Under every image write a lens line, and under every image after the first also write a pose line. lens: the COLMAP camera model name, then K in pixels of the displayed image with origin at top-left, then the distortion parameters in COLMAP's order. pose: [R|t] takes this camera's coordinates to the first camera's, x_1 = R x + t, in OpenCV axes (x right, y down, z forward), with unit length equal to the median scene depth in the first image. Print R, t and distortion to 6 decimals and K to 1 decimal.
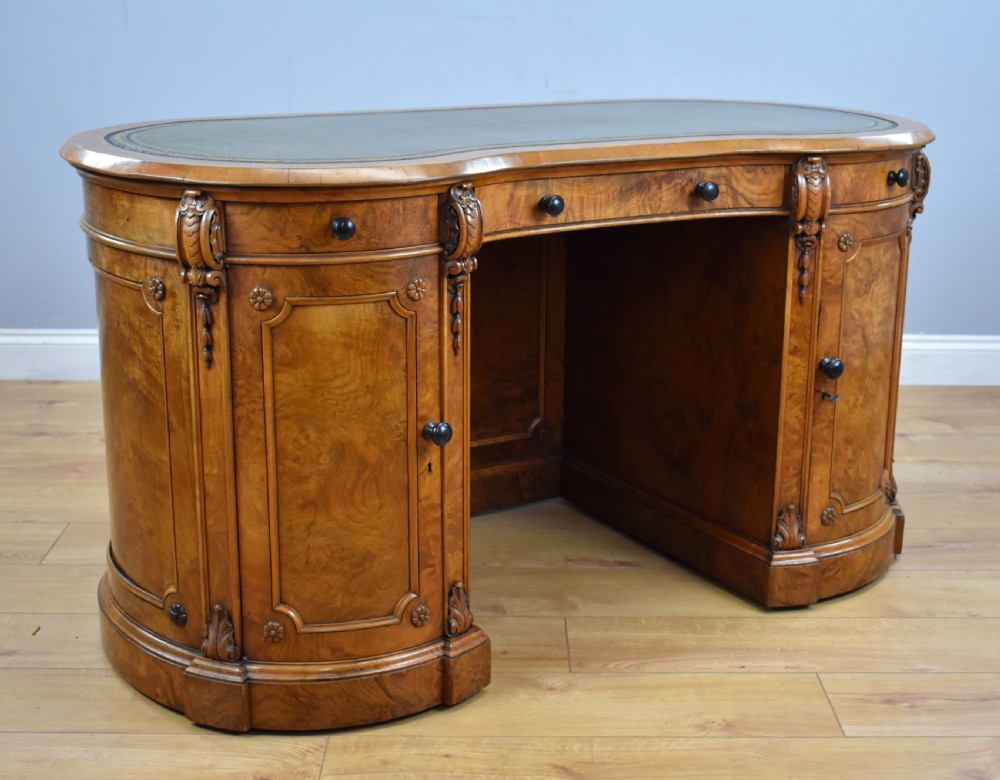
lens RADIAL K [[1473.5, 0, 500.0], [0, 1473.5, 390.0], [0, 0, 1]] dist [-0.045980, -0.025219]
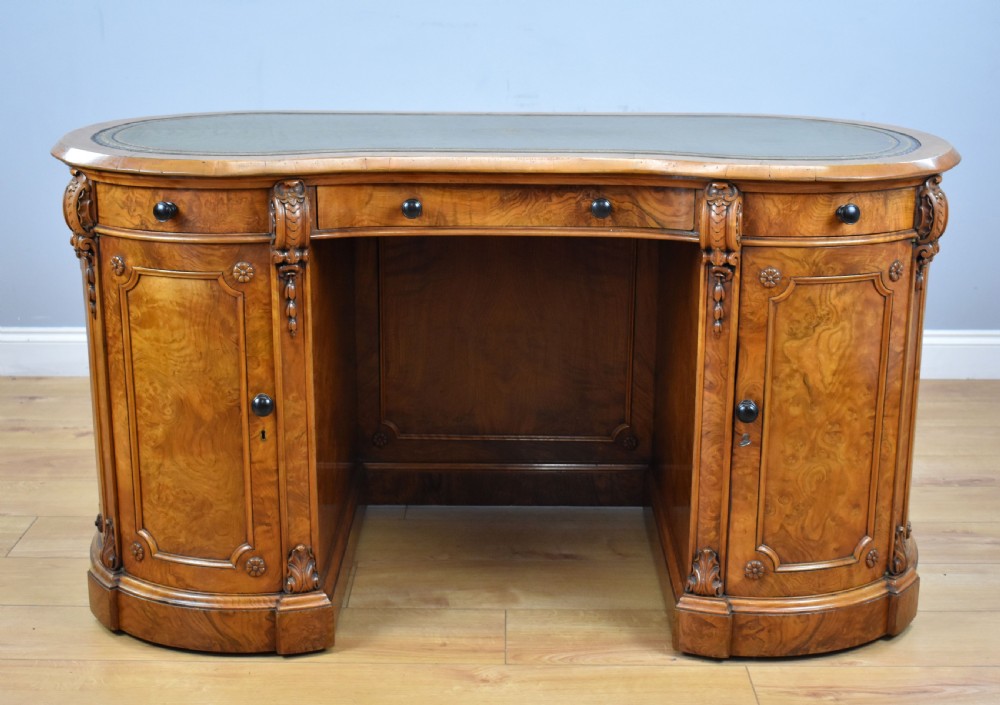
lens RADIAL K [[1451.9, 0, 501.2], [0, 1451.9, 368.7], [0, 0, 1]] dist [-0.048741, -0.025001]
pose [[0.850562, 0.141397, -0.506509, 0.658243], [-0.142236, 0.989131, 0.037273, -0.063380], [0.506274, 0.040341, 0.861429, 0.154227]]
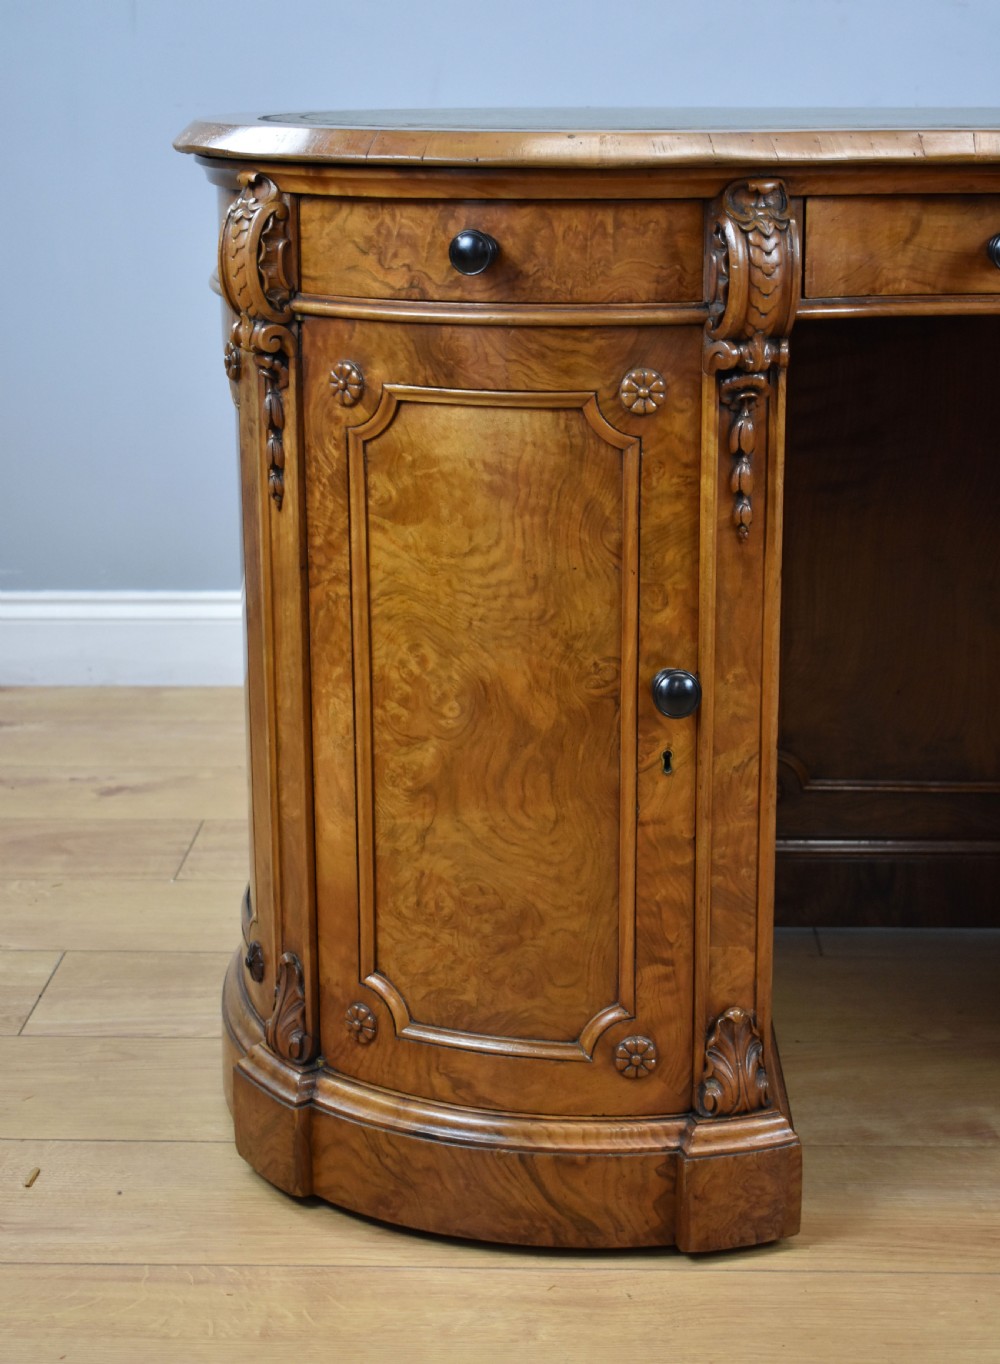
lens RADIAL K [[2368.9, 0, 501.8], [0, 2368.9, 658.4], [0, 0, 1]] dist [-0.002644, -0.074026]
pose [[0.833964, 0.124338, -0.537628, 0.334985], [-0.138625, 0.990246, 0.013981, 0.015247], [0.534123, 0.062869, 0.843066, 0.301629]]
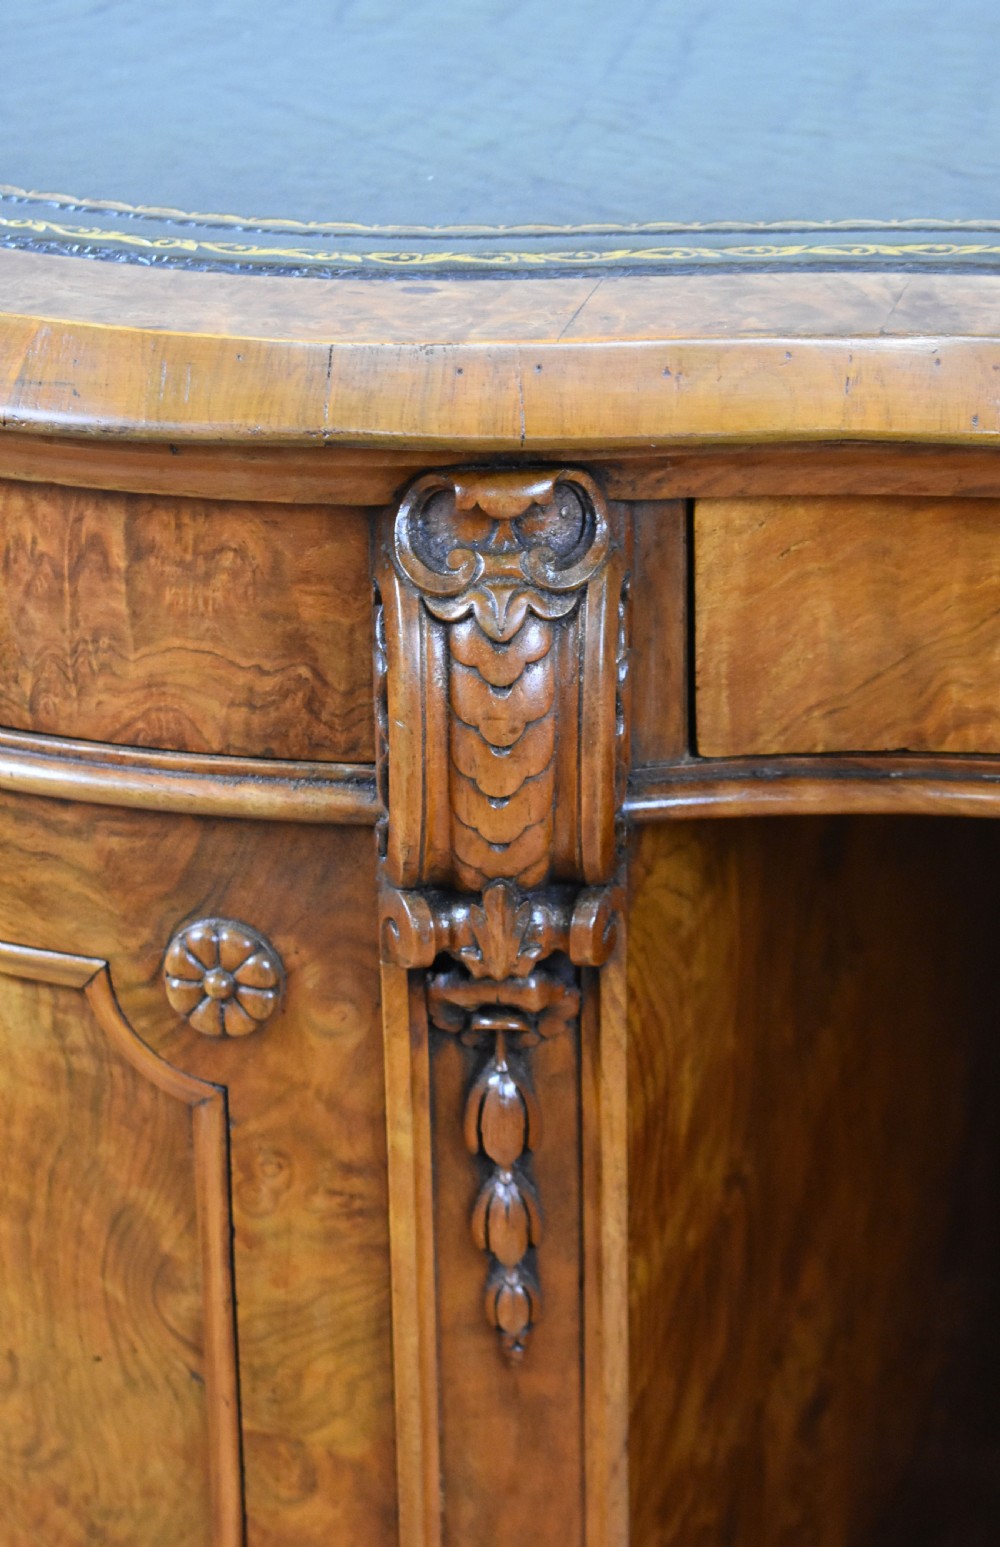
lens RADIAL K [[3801.8, 0, 500.0], [0, 3801.8, 773.5], [0, 0, 1]] dist [0.023336, -0.065695]
pose [[0.606191, 0.296030, -0.738172, 0.297906], [-0.195757, 0.955129, 0.222279, -0.199542], [0.770851, 0.009759, 0.636941, 0.708276]]
